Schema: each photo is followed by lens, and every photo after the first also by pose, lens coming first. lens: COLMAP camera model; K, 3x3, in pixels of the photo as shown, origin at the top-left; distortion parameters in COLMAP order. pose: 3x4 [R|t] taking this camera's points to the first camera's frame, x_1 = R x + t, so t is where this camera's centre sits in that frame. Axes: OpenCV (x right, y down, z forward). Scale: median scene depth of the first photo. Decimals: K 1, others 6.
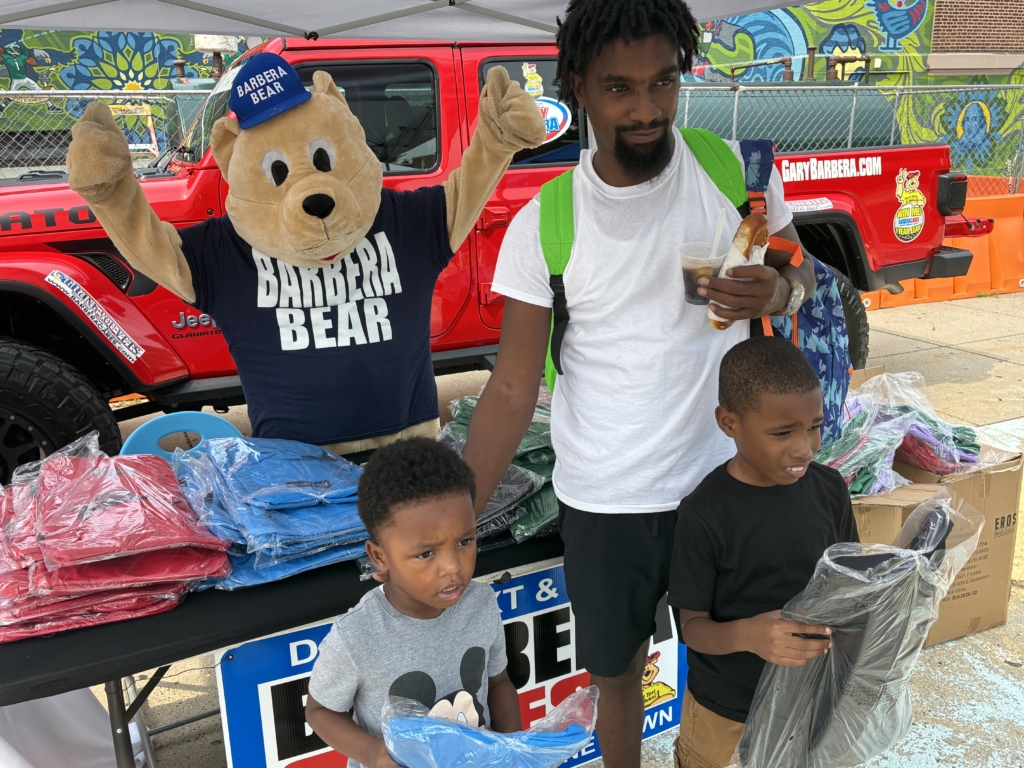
lens RADIAL K [[954.1, 0, 540.5], [0, 954.1, 388.5], [0, 0, 1]] dist [-0.005003, 0.011713]
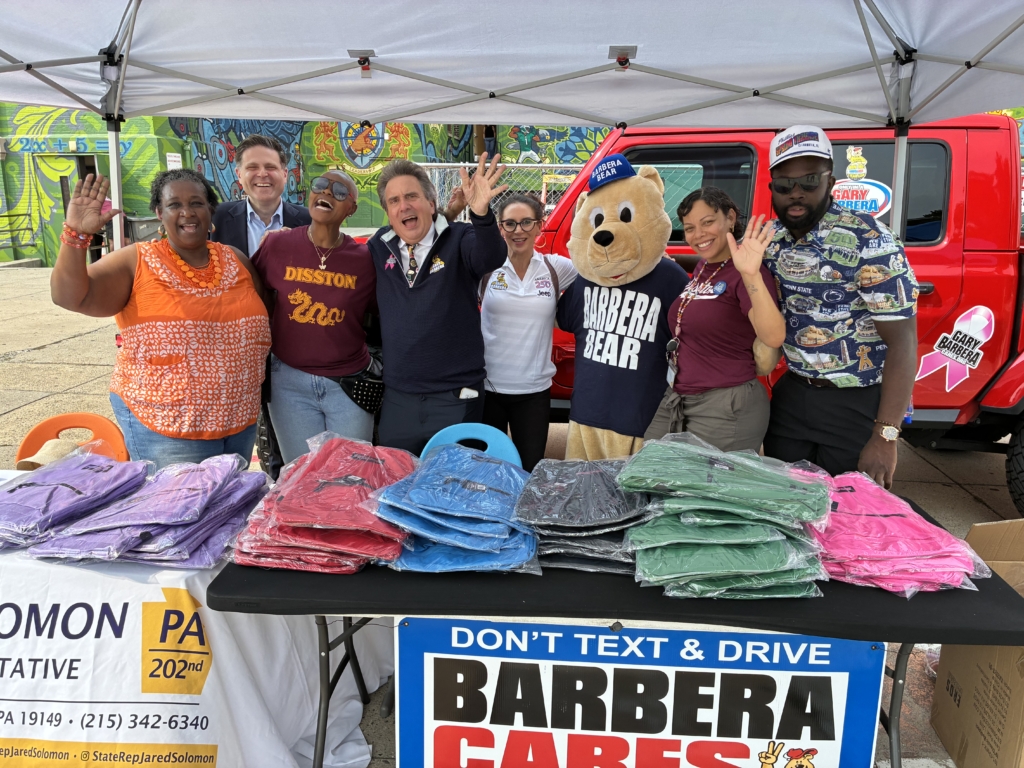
lens RADIAL K [[818.2, 0, 482.7], [0, 818.2, 380.9], [0, 0, 1]] dist [0.007846, 0.003521]
pose [[0.855101, 0.145886, -0.497514, 0.104647], [-0.166112, 0.986100, 0.003650, -0.021958], [0.491131, 0.079522, 0.867448, 0.041029]]
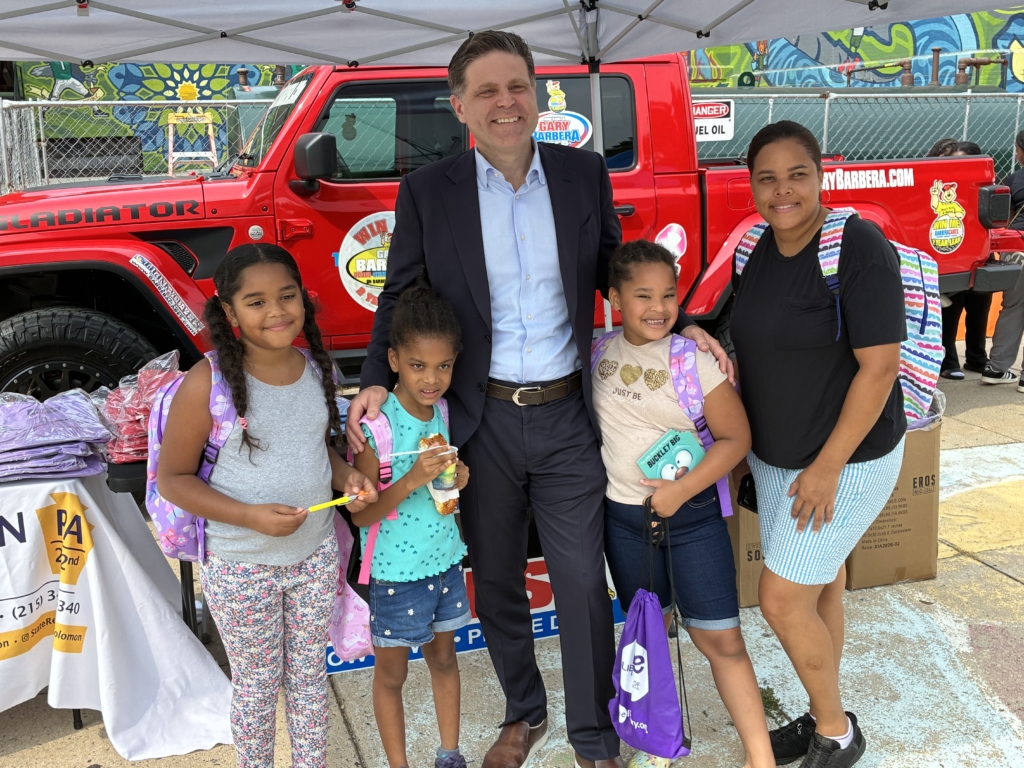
lens RADIAL K [[1221.8, 0, 512.0], [0, 1221.8, 384.0], [0, 0, 1]] dist [-0.010850, -0.013455]
pose [[0.991426, 0.029633, -0.127263, 0.110555], [-0.037907, 0.997287, -0.063096, 0.081785], [0.125048, 0.067379, 0.989860, -0.313714]]
